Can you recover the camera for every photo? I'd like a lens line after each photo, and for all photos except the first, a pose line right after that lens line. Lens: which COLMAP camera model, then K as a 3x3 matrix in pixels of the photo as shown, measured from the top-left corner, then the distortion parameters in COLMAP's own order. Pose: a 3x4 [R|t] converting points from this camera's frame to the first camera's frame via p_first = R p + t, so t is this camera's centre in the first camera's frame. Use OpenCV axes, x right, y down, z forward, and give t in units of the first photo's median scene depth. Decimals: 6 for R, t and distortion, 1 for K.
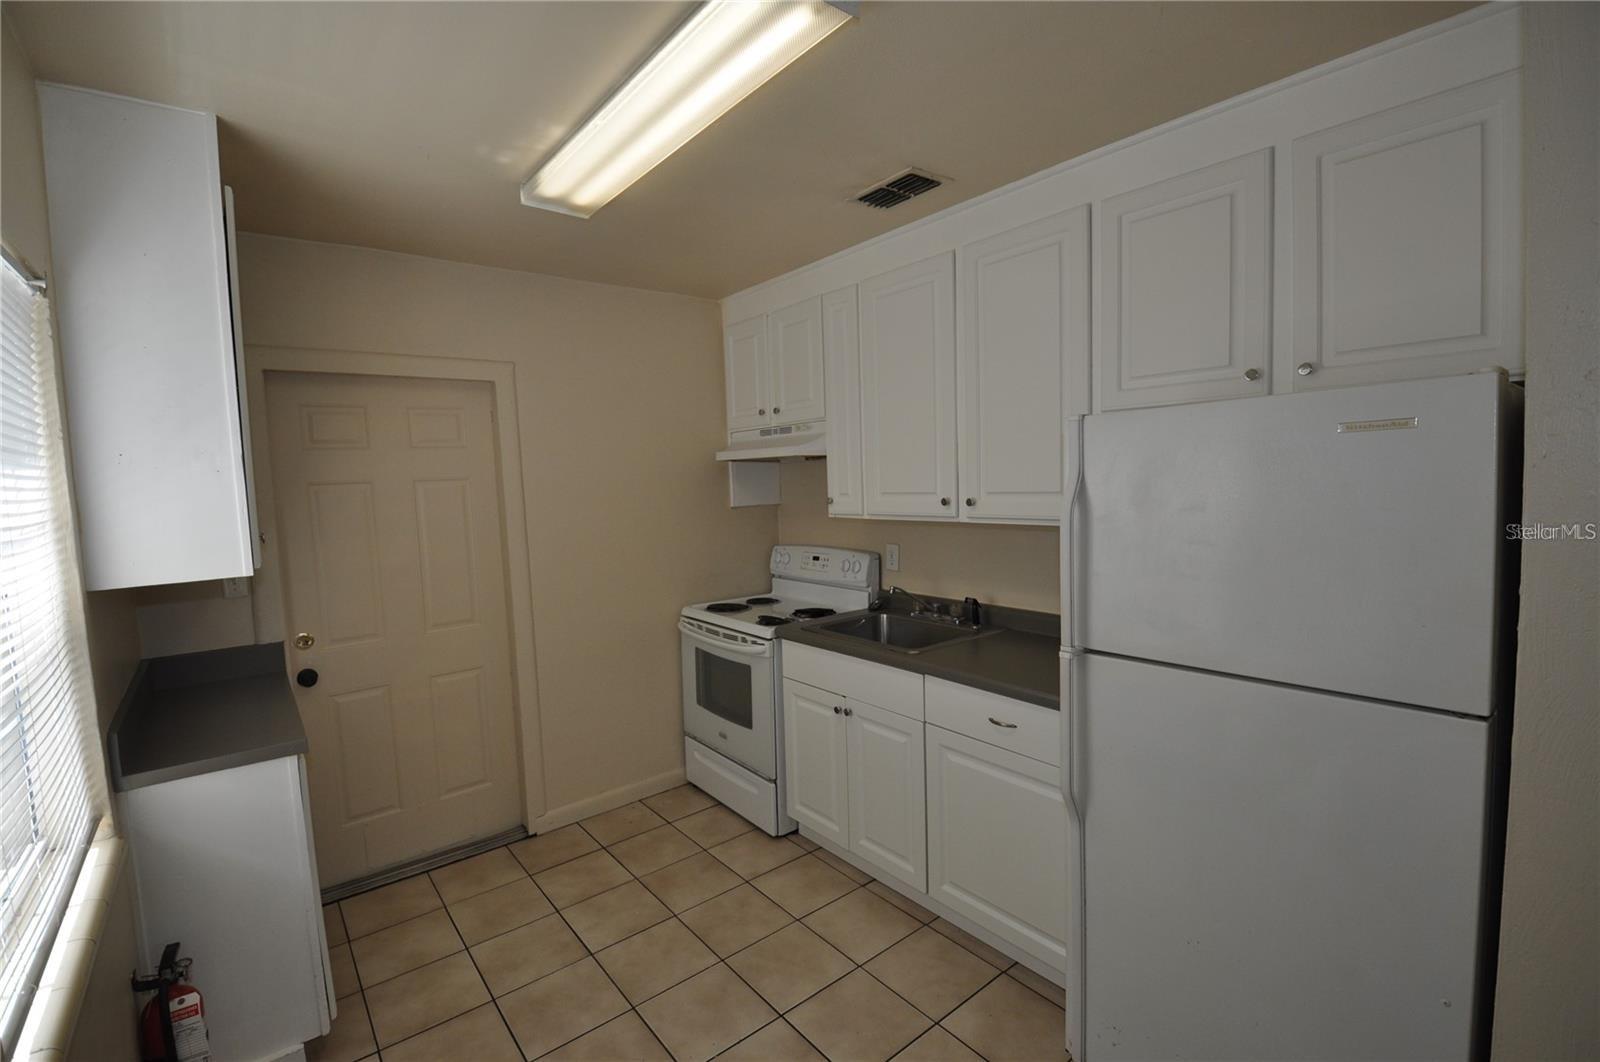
lens RADIAL K [[712.4, 0, 800.0], [0, 712.4, 531.0], [0, 0, 1]] dist [0.001616, -0.014389]
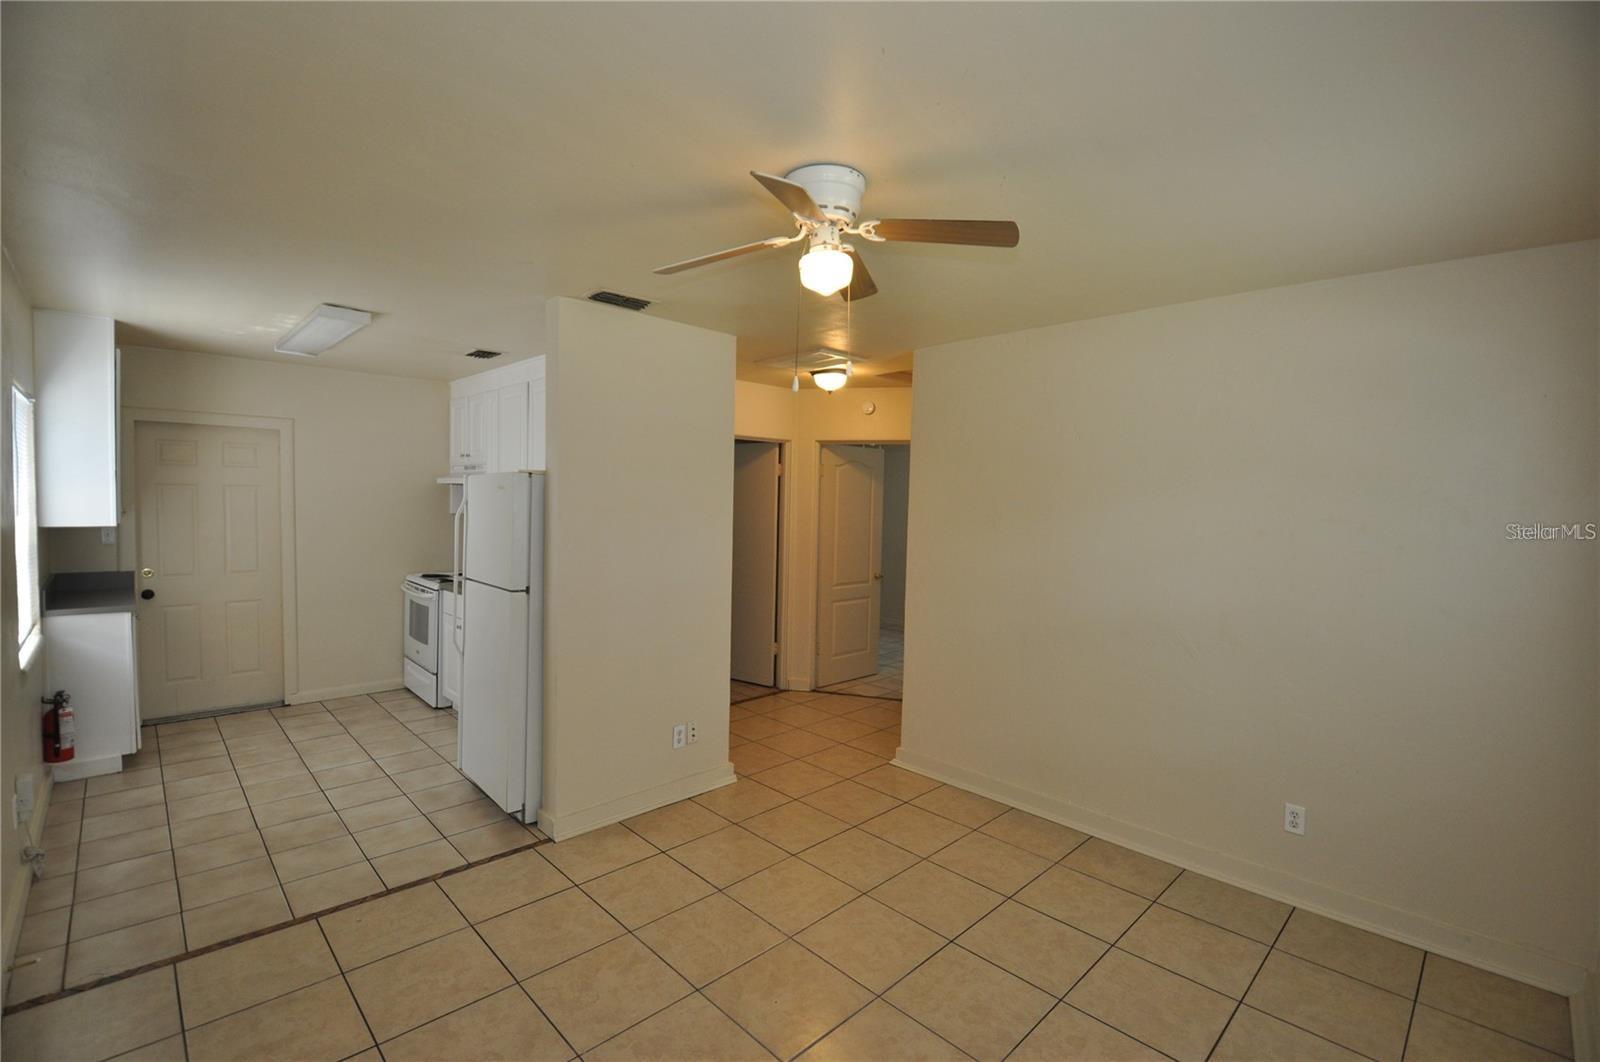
lens RADIAL K [[713.9, 0, 800.0], [0, 713.9, 531.0], [0, 0, 1]] dist [-0.017665, -0.005130]
pose [[0.993765, 0.053912, 0.097597, 0.669139], [-0.050300, 0.997968, -0.039102, 0.034215], [-0.099507, 0.033949, 0.994458, -0.809830]]
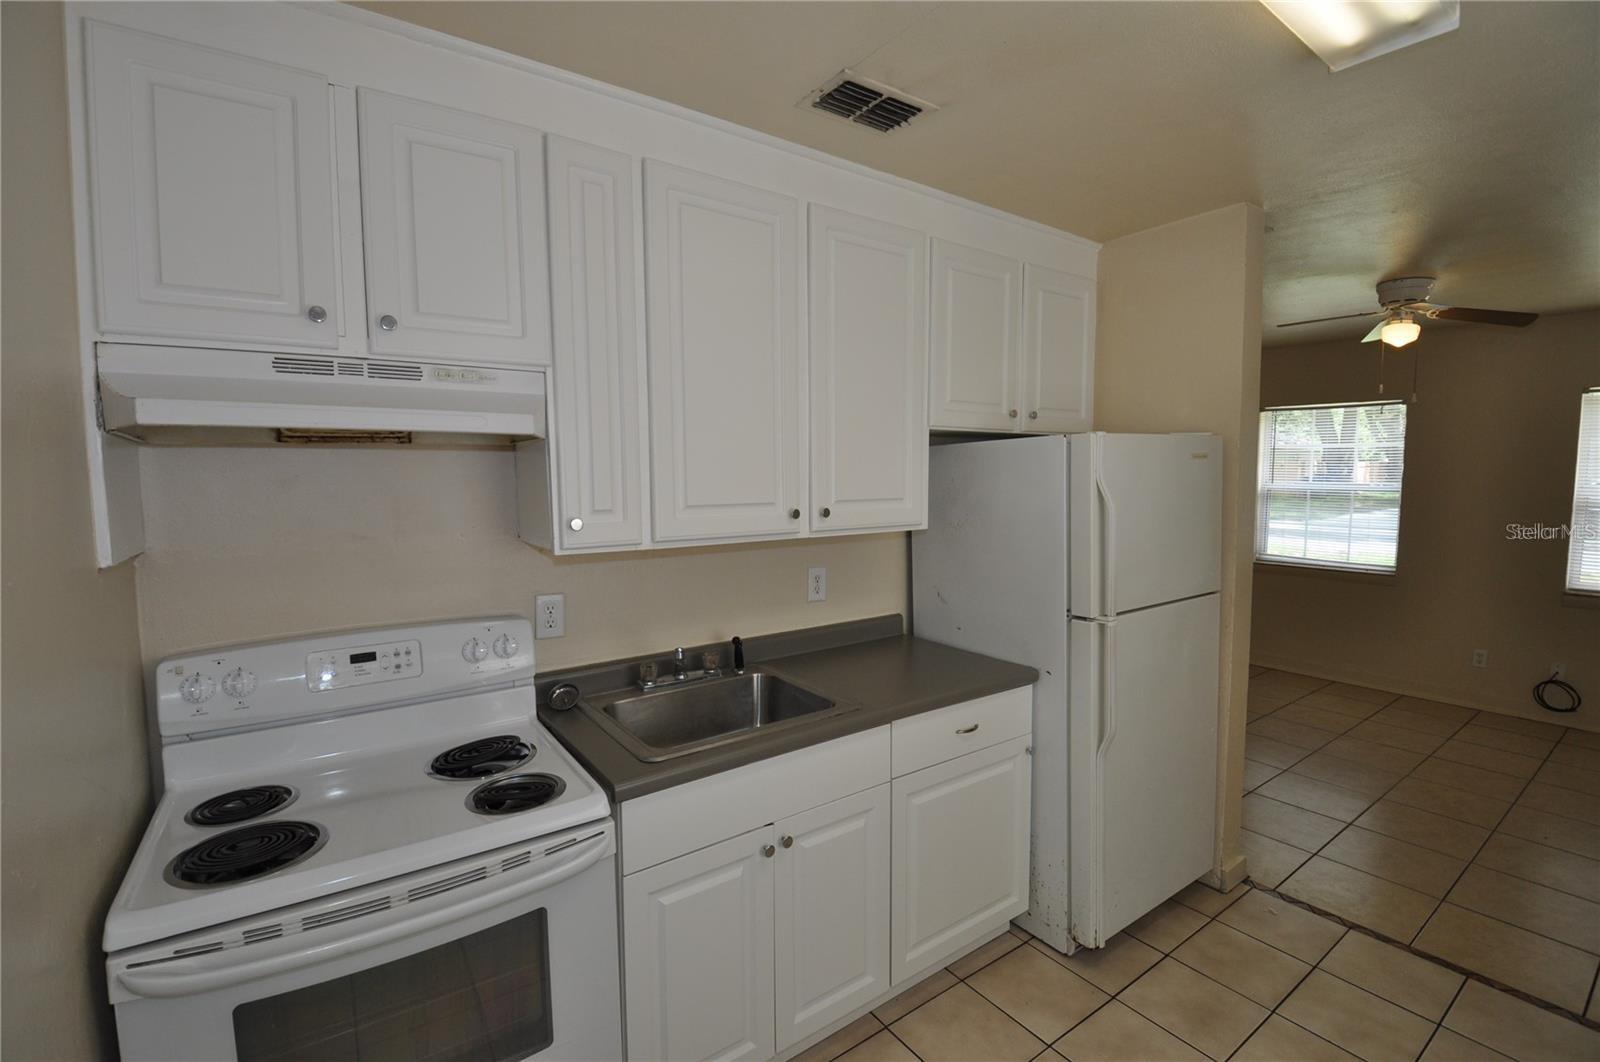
lens RADIAL K [[712.4, 0, 800.0], [0, 712.4, 531.0], [0, 0, 1]] dist [0.001616, -0.014389]
pose [[0.054900, -0.058385, 0.996783, -0.556619], [0.075237, 0.995693, 0.054178, -0.061686], [-0.995653, 0.072021, 0.059056, 0.917458]]
